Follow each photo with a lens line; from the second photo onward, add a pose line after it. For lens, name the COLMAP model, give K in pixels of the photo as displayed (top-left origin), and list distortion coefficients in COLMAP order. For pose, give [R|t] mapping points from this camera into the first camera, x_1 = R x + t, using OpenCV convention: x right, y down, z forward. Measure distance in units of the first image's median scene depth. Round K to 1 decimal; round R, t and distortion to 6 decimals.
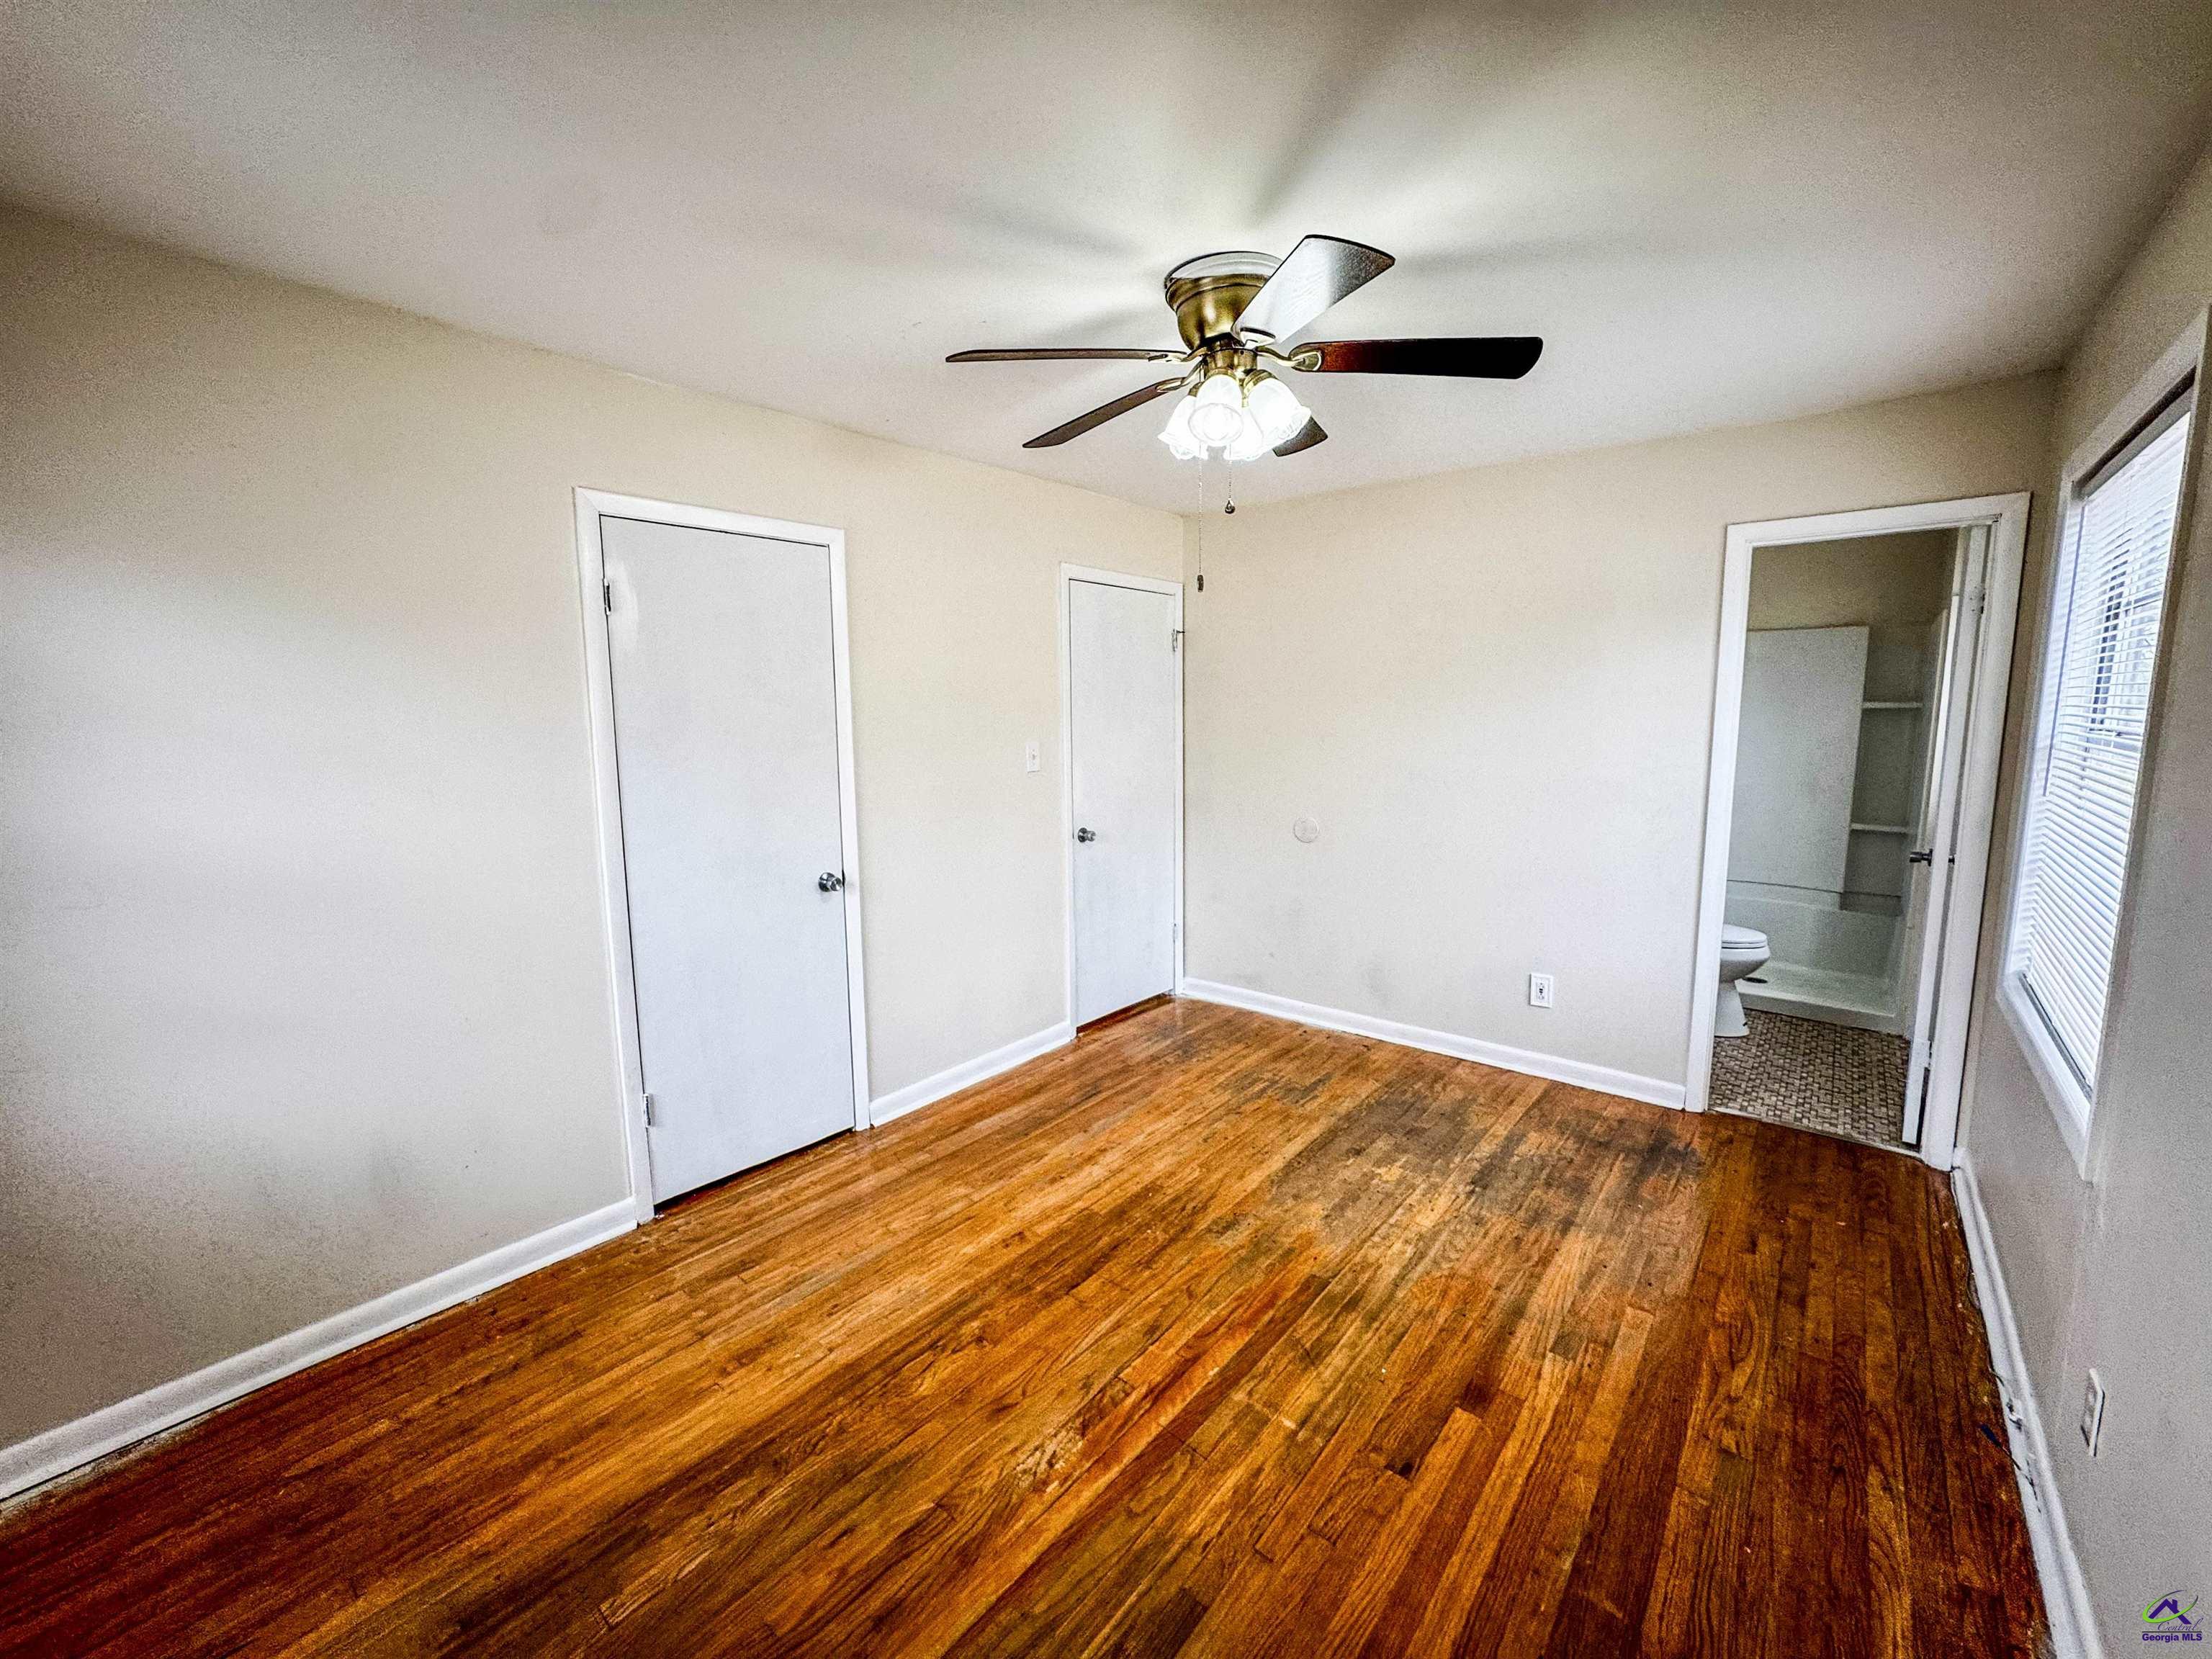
lens RADIAL K [[883.1, 0, 1106.0], [0, 883.1, 829.5], [0, 0, 1]] dist [-0.000231, 0.000167]
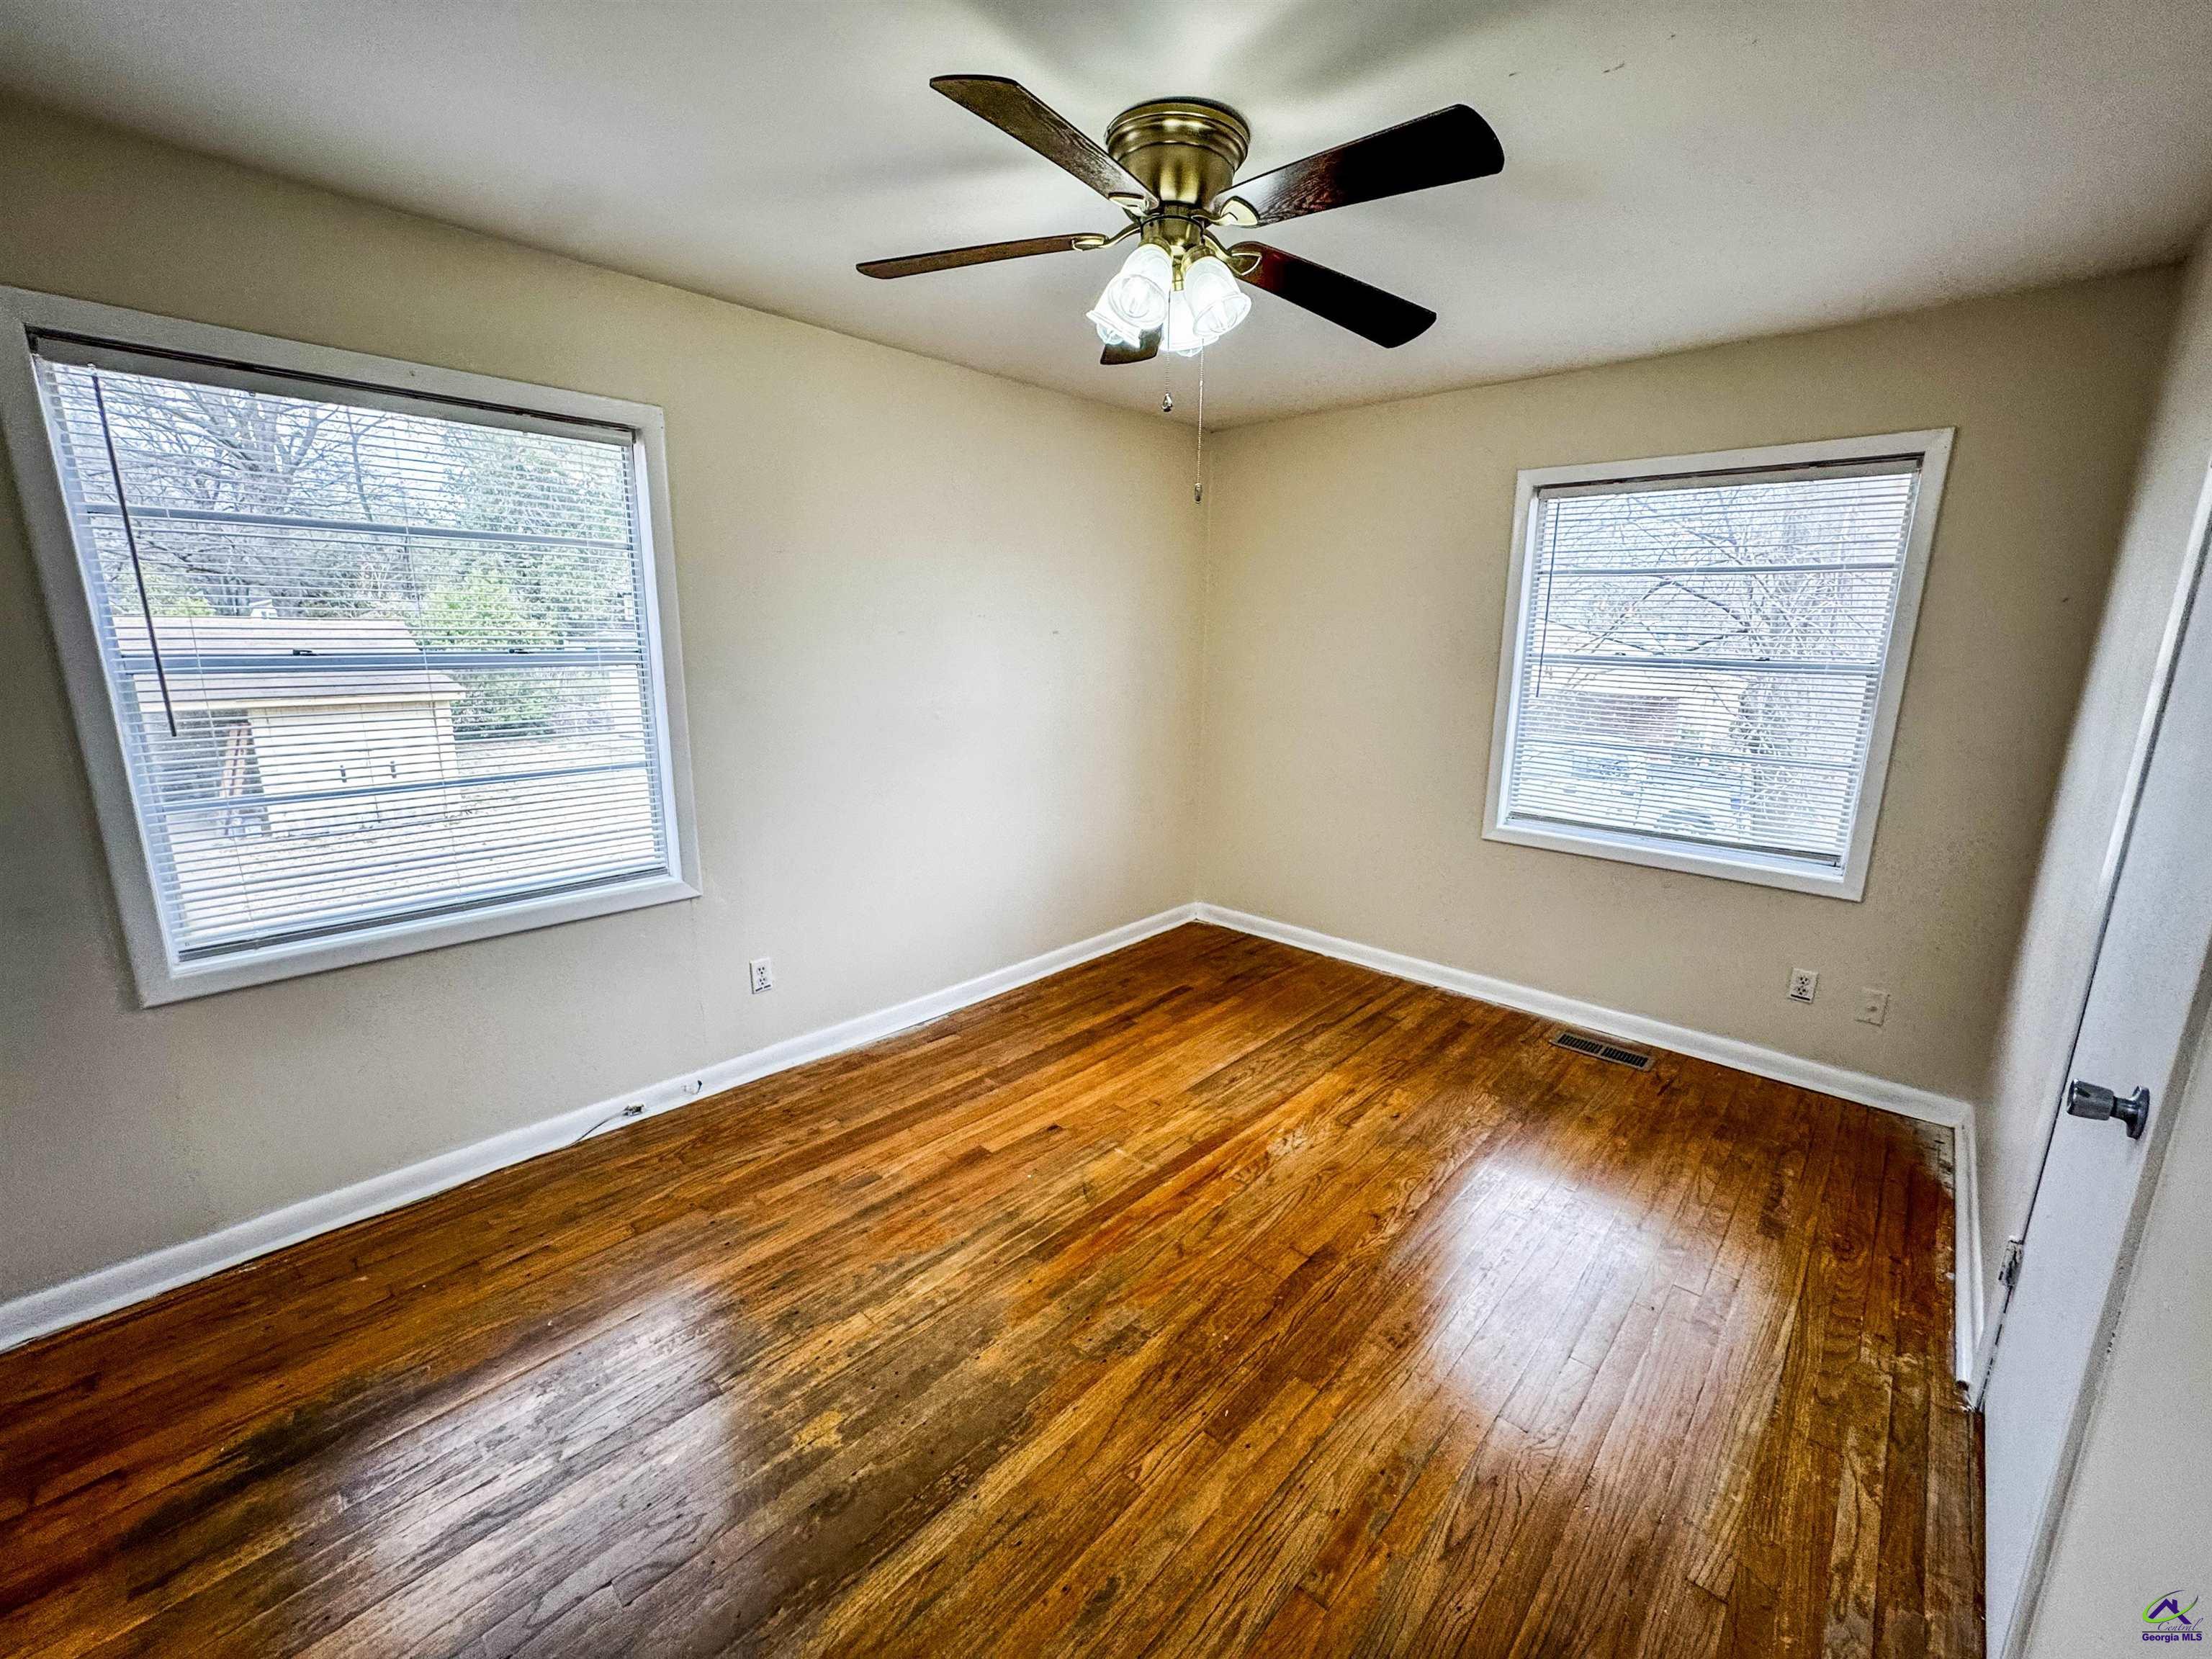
lens RADIAL K [[883.1, 0, 1106.0], [0, 883.1, 829.5], [0, 0, 1]] dist [-0.000231, 0.000167]
pose [[-0.998370, -0.014973, 0.055076, 0.124186], [0.005473, 0.935414, 0.353513, -0.231290], [-0.056812, 0.353238, -0.933807, 1.663486]]
